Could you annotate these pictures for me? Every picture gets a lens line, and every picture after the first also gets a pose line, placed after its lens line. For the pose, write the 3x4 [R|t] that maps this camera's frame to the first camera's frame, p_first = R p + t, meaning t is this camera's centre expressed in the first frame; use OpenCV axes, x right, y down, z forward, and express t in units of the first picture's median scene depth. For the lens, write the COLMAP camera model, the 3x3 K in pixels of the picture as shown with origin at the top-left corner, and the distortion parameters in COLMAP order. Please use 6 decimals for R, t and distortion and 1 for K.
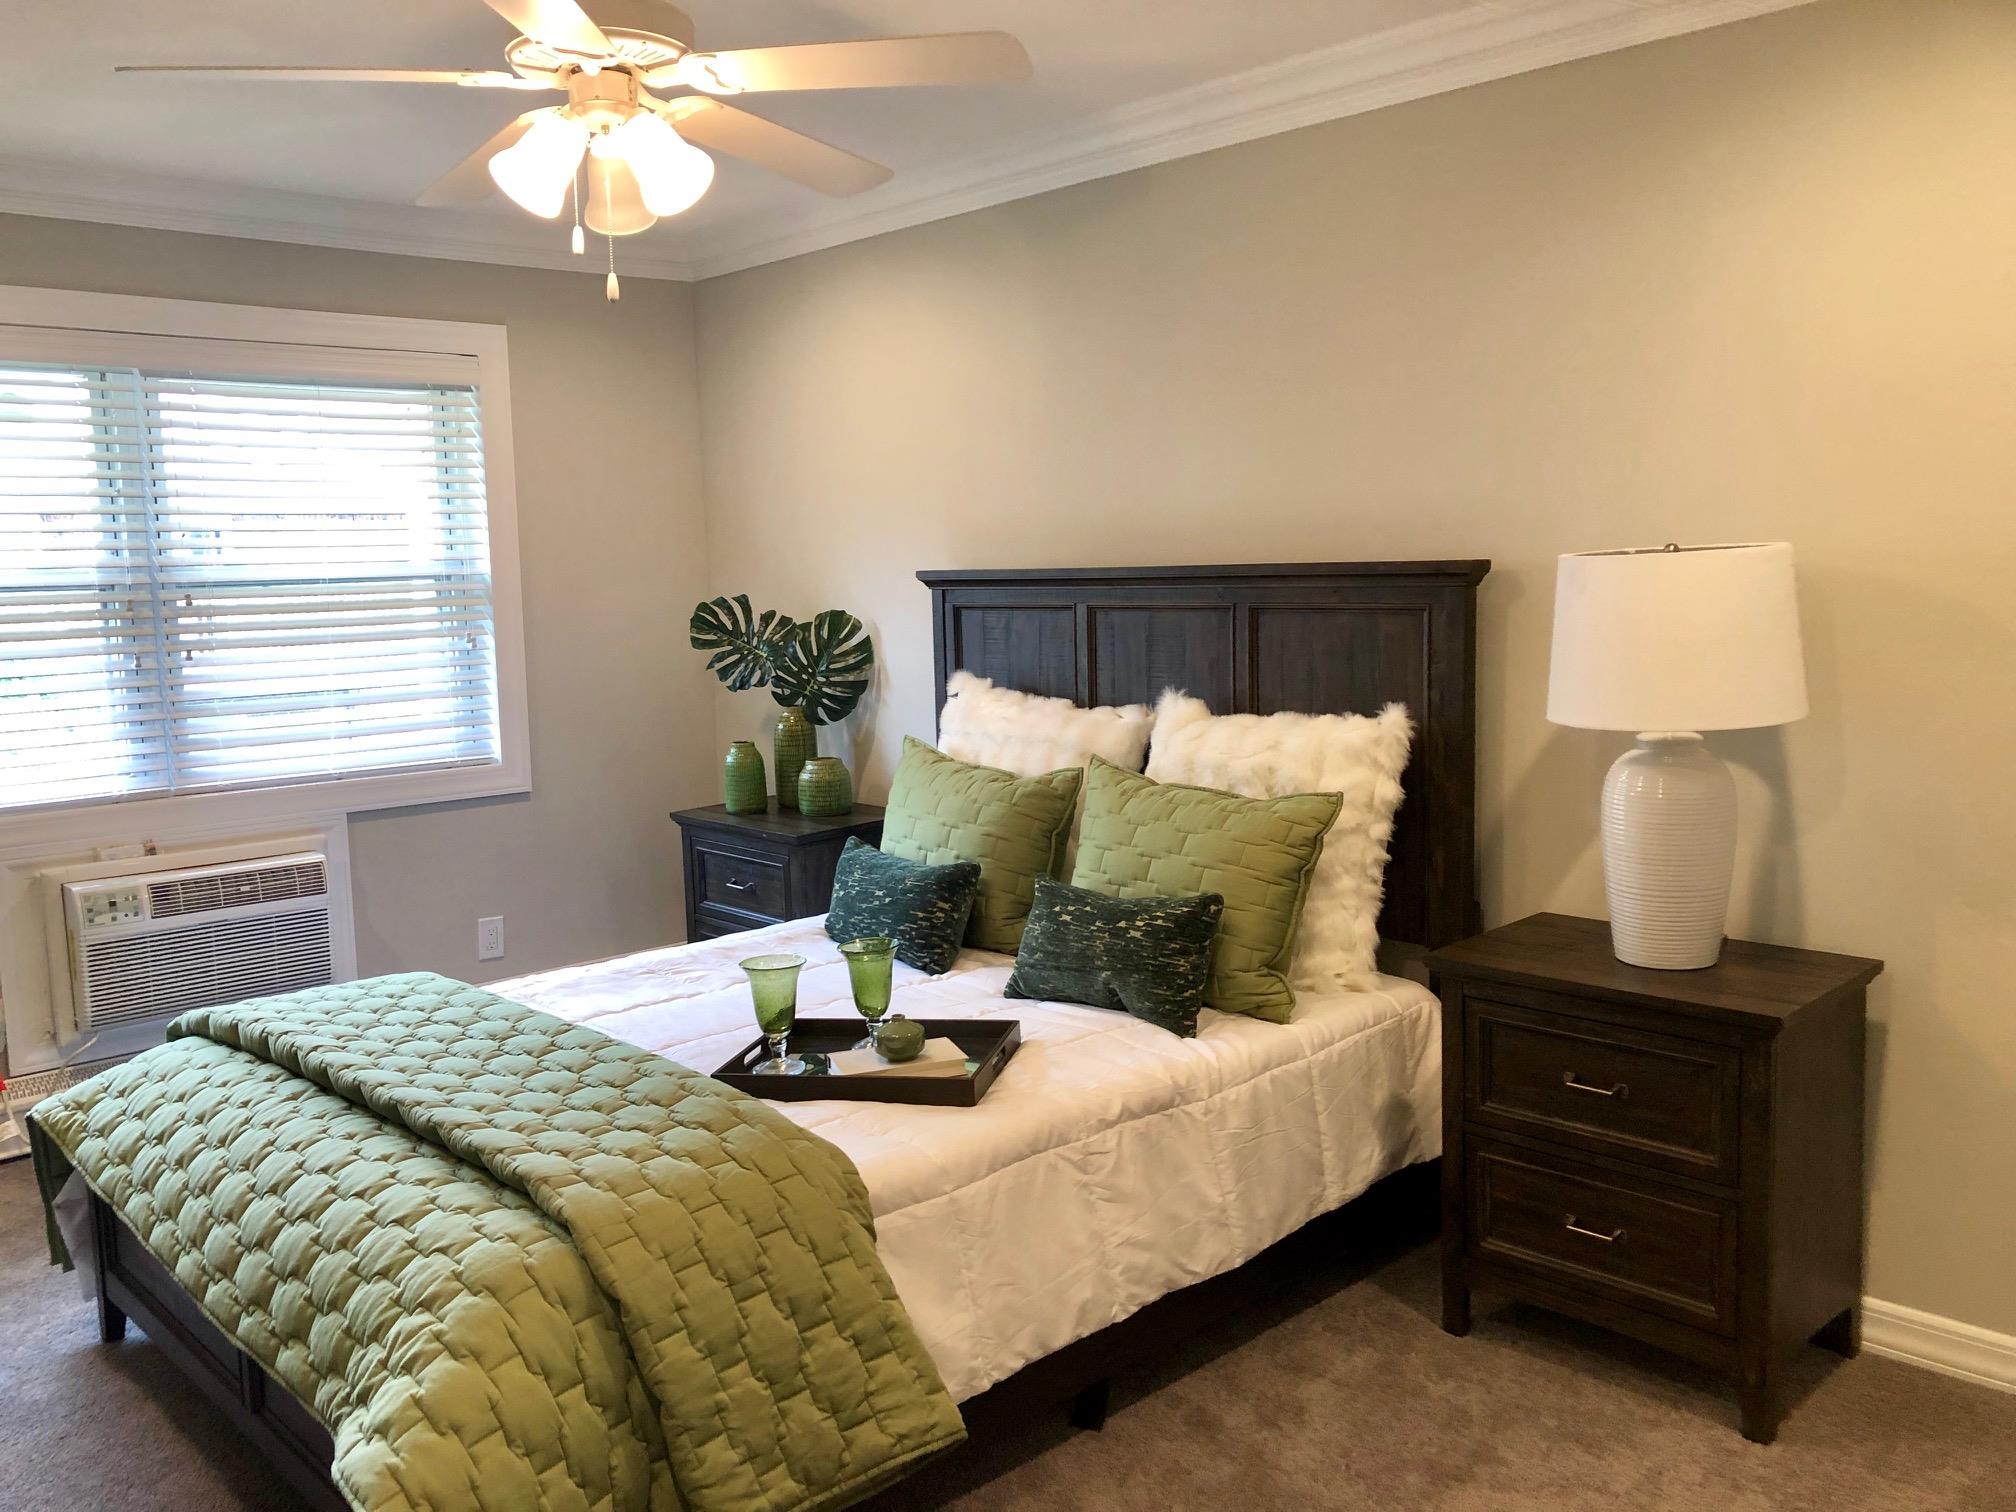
lens RADIAL K [[1662.9, 0, 986.3], [0, 1662.9, 754.3], [0, 0, 1]] dist [0.041488, -0.045874]
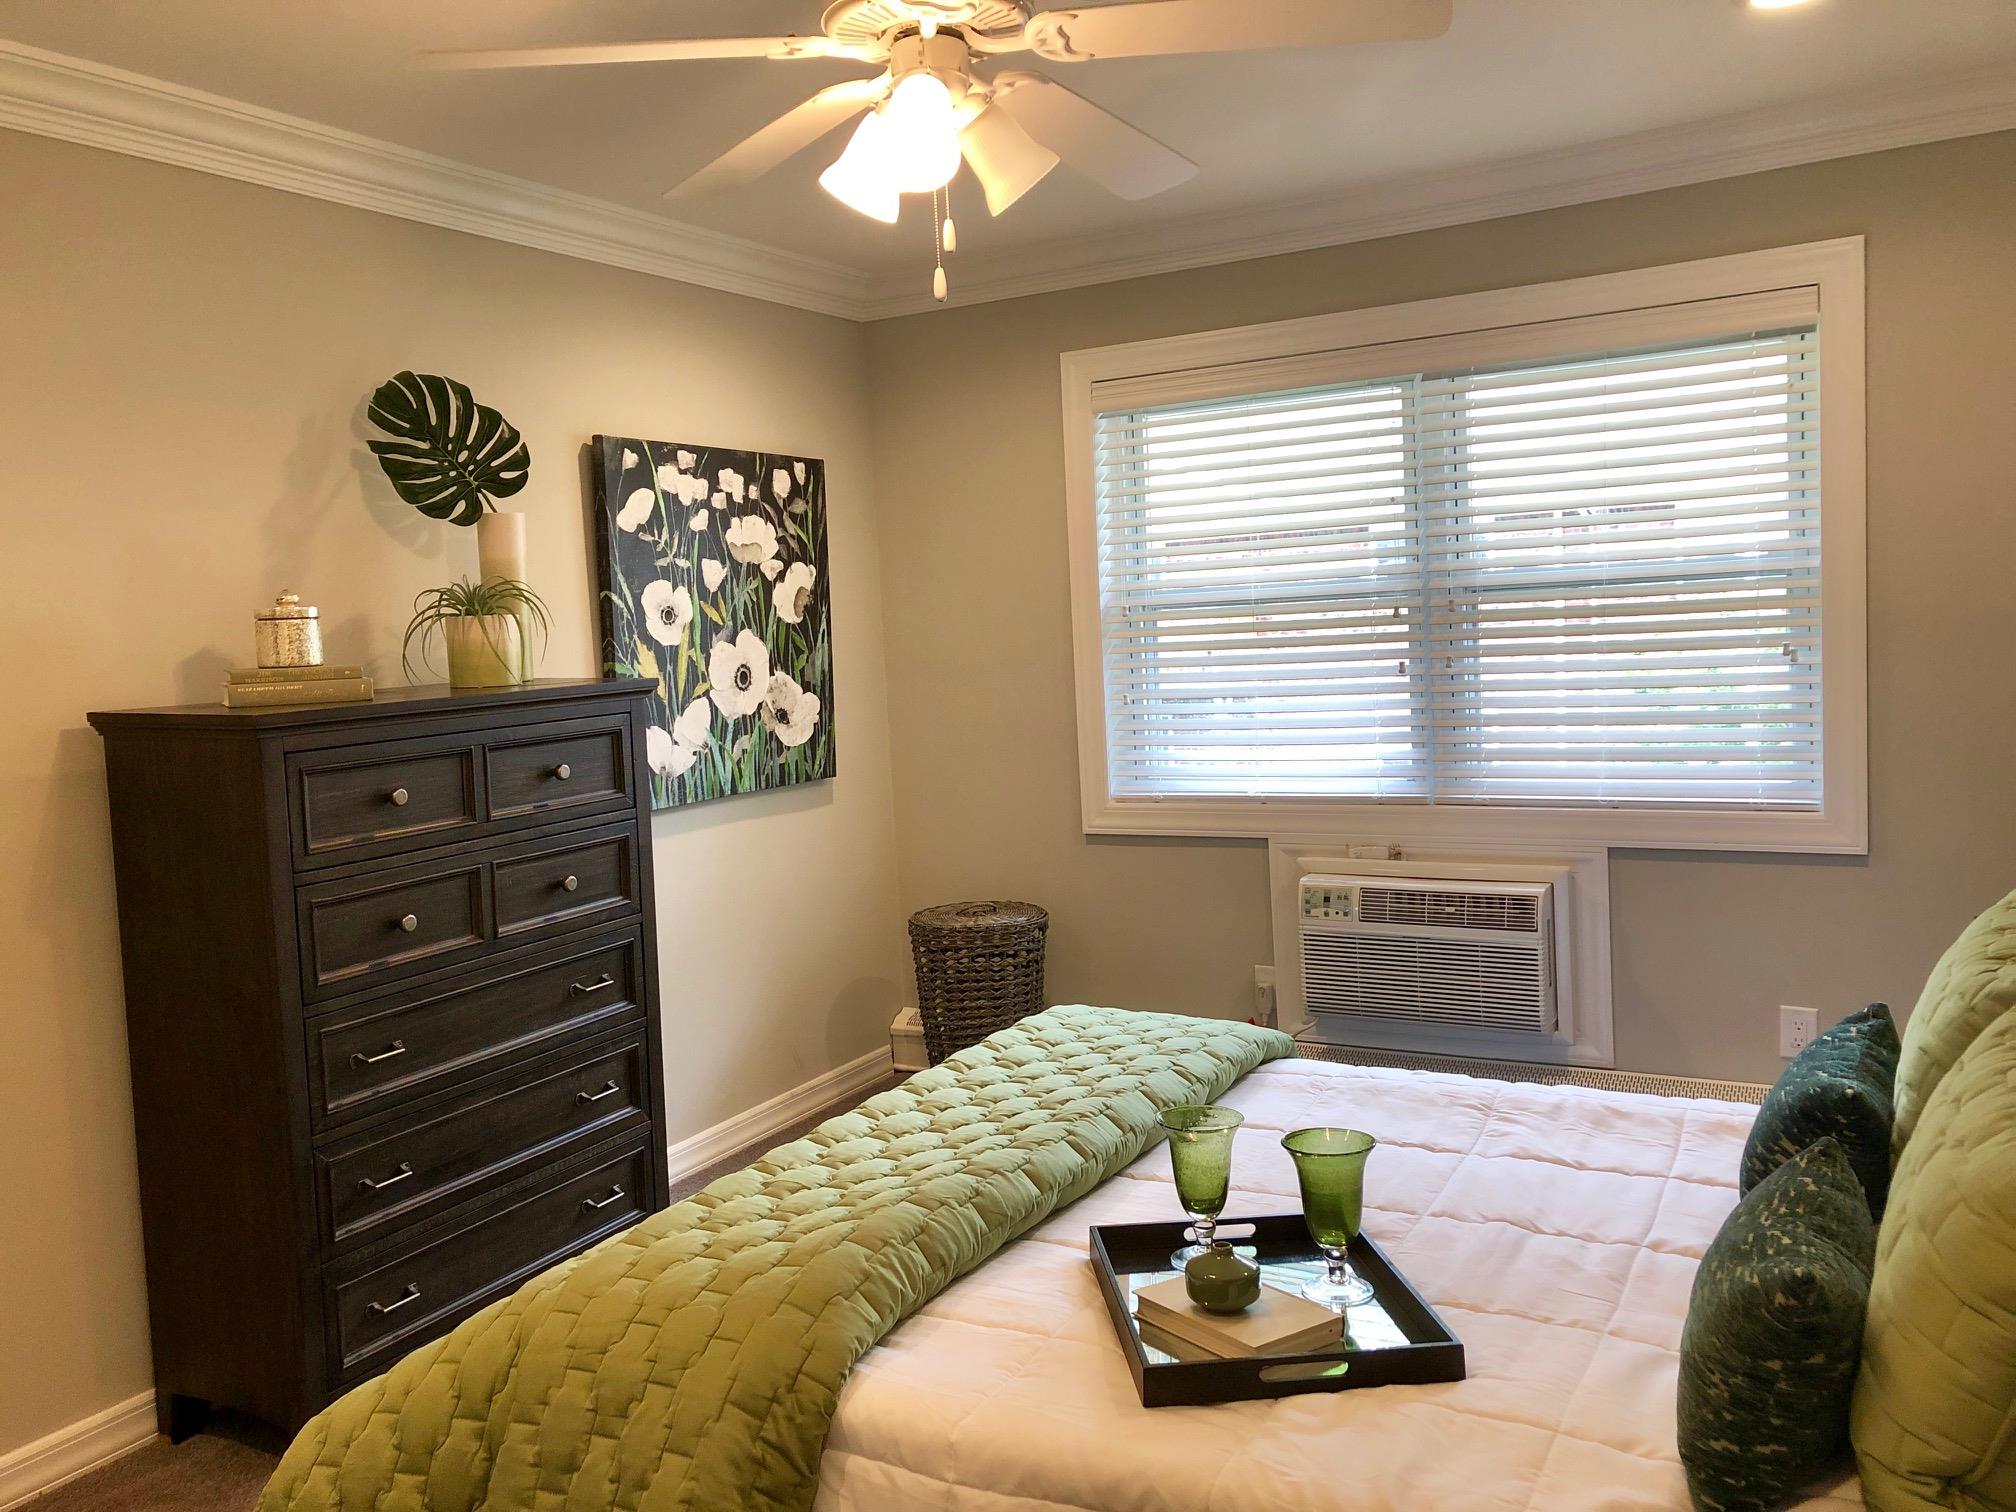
lens RADIAL K [[1662.9, 0, 986.3], [0, 1662.9, 754.3], [0, 0, 1]] dist [0.041488, -0.045874]
pose [[0.296663, 0.092462, -0.950496, 0.369747], [-0.068088, 0.994817, 0.075522, -0.060837], [0.952552, 0.042313, 0.301421, 0.453052]]
